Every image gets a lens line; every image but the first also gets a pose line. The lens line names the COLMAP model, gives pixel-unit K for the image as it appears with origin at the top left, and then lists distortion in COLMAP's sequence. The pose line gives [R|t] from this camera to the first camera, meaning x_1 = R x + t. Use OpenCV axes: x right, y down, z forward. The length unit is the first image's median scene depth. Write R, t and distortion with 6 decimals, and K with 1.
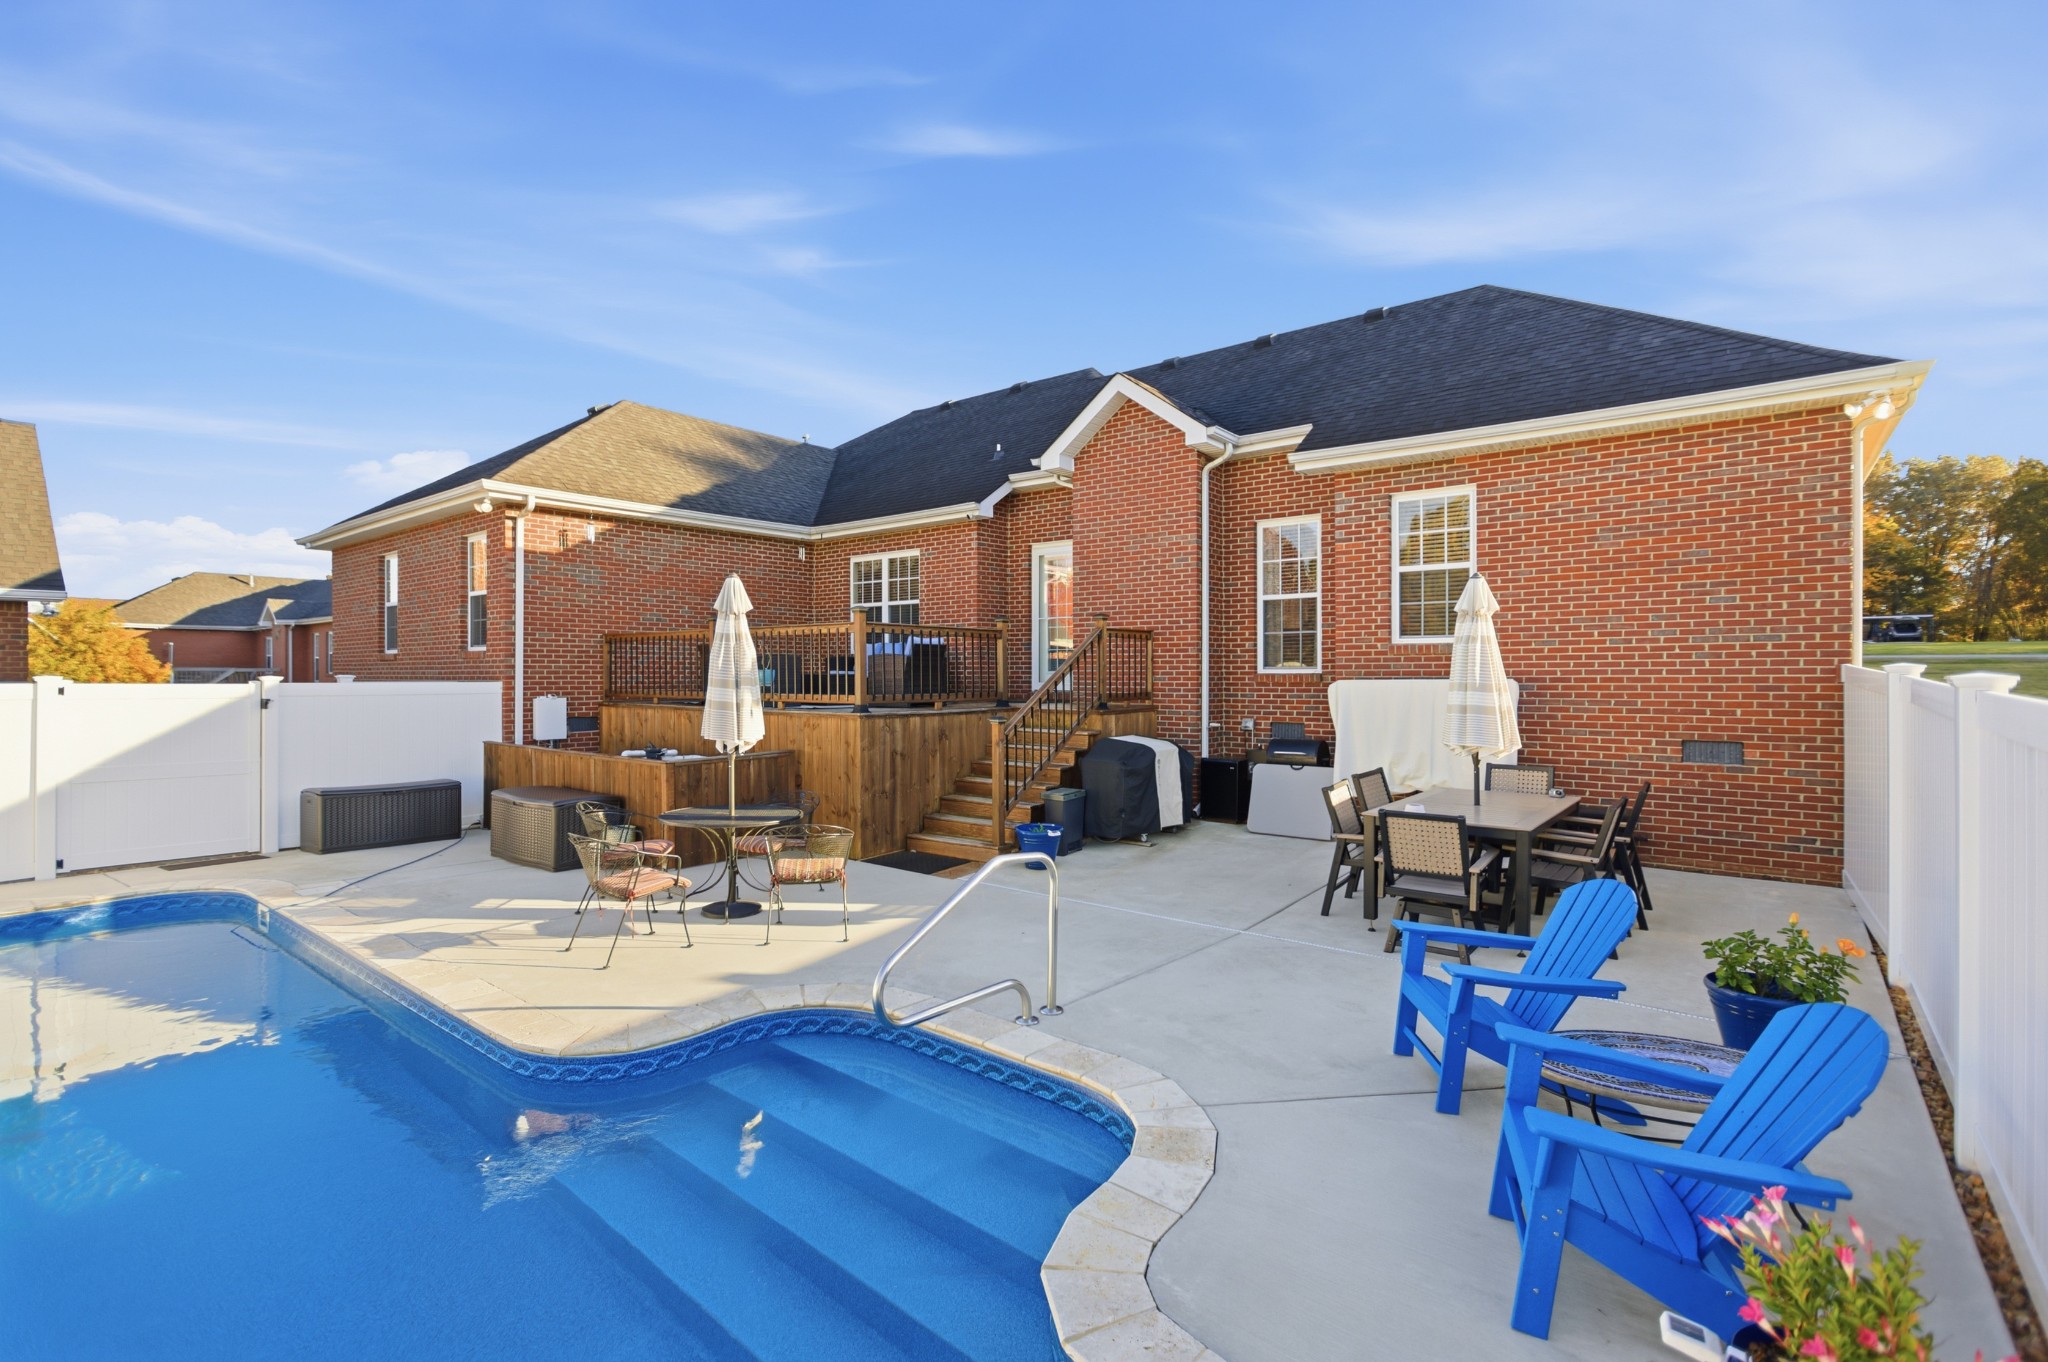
lens RADIAL K [[923.7, 0, 1013.9], [0, 923.7, 674.4], [0, 0, 1]] dist [-0.020079, 0.012536]
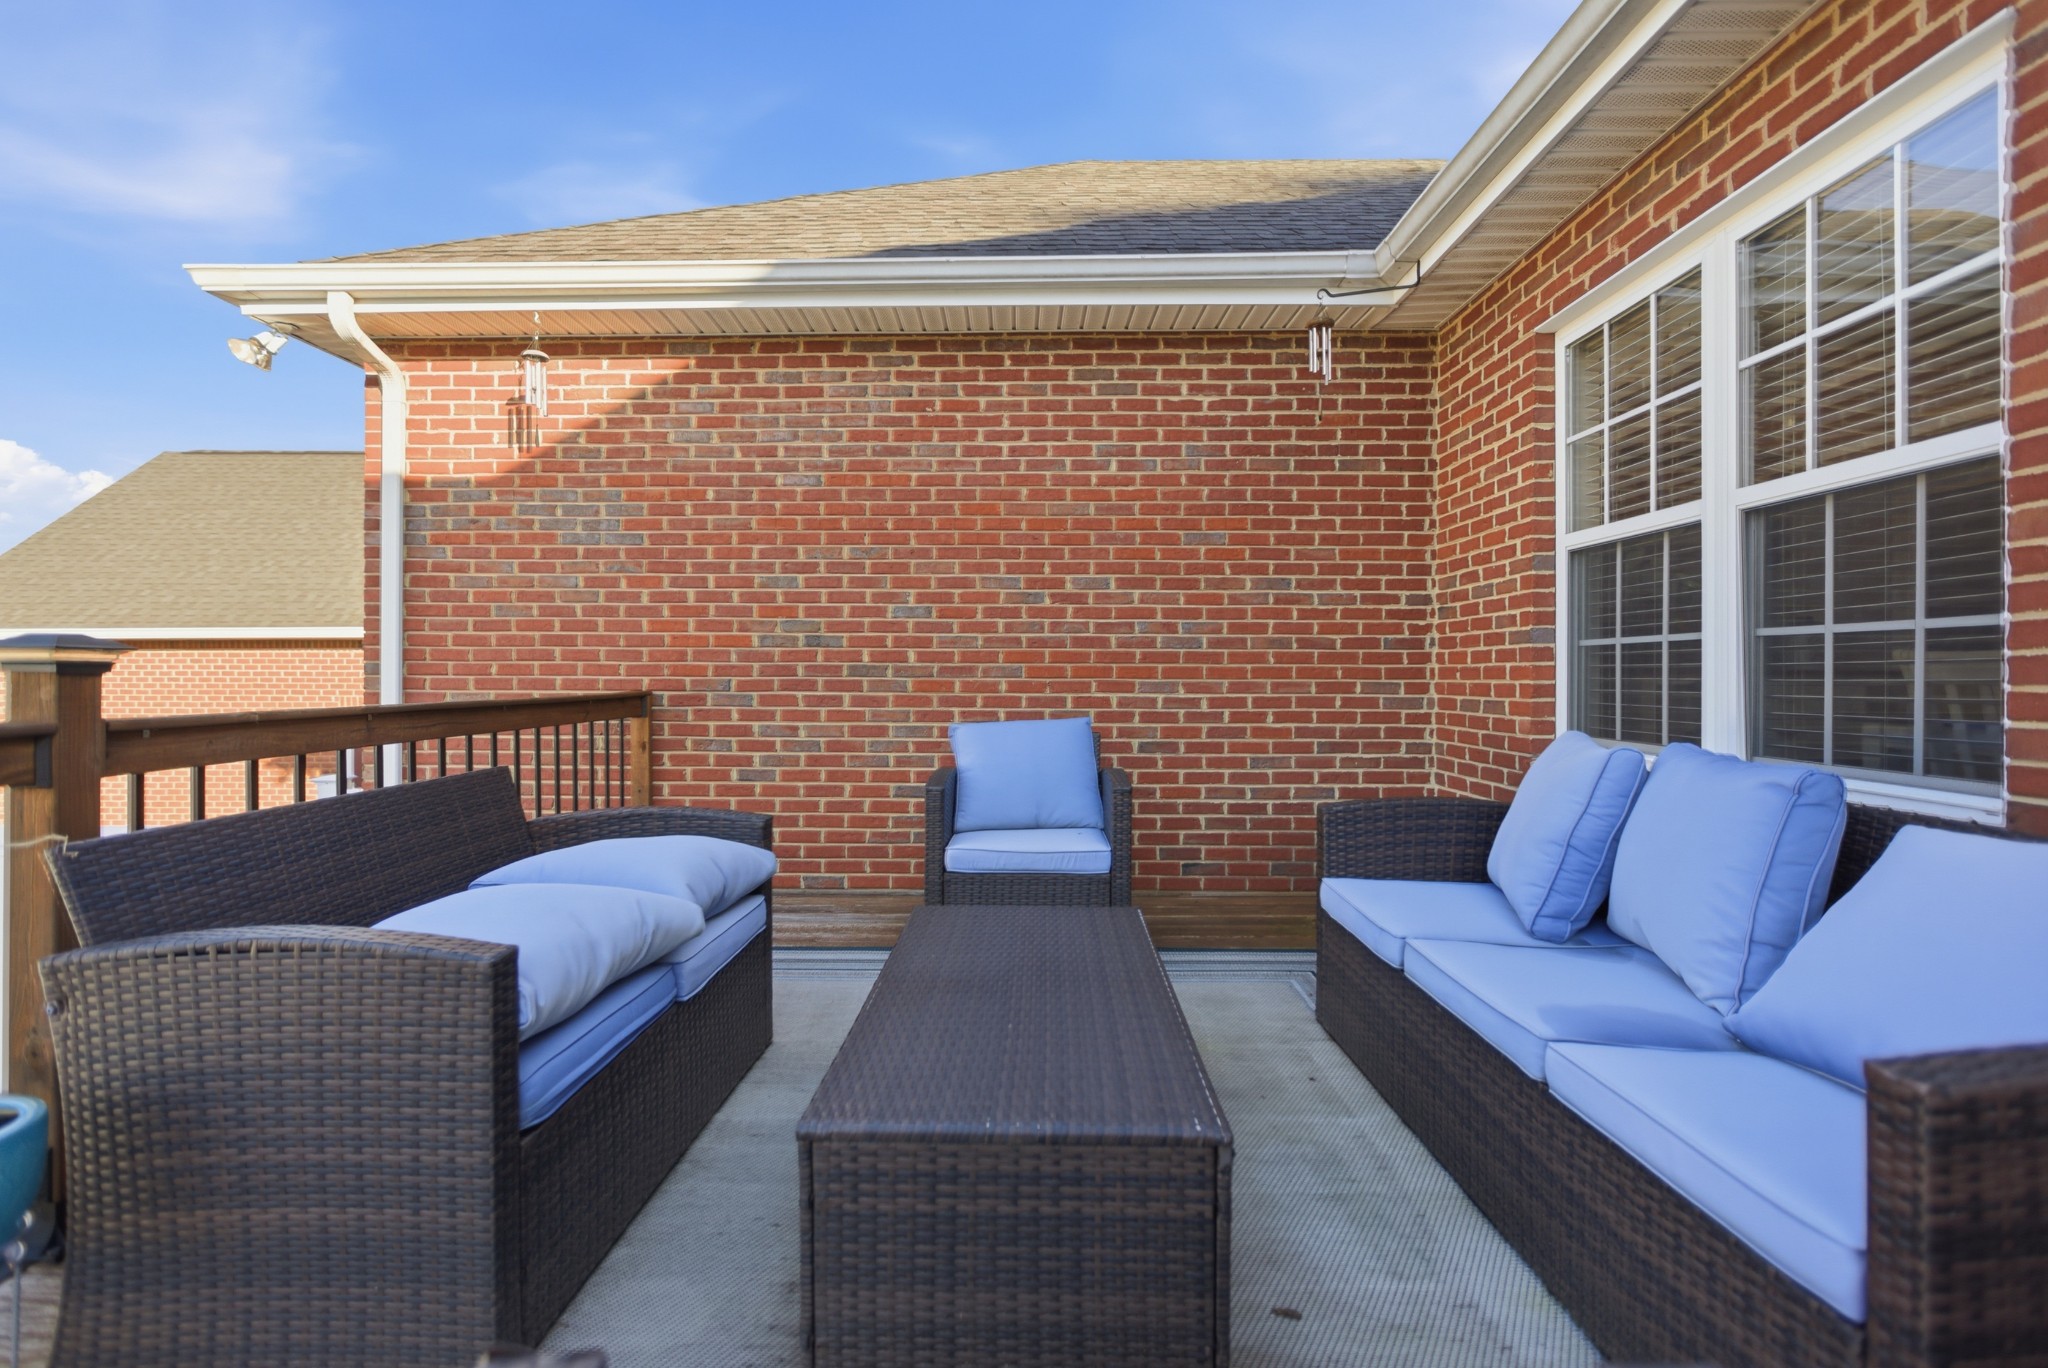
lens RADIAL K [[919.9, 0, 1024.0], [0, 919.9, 684.0], [0, 0, 1]] dist [-0.002986, 0.000281]
pose [[0.616774, 0.005282, -0.787122, -0.083880], [-0.002518, 0.999986, 0.004737, -0.042801], [0.787136, -0.000940, 0.616779, 0.790616]]
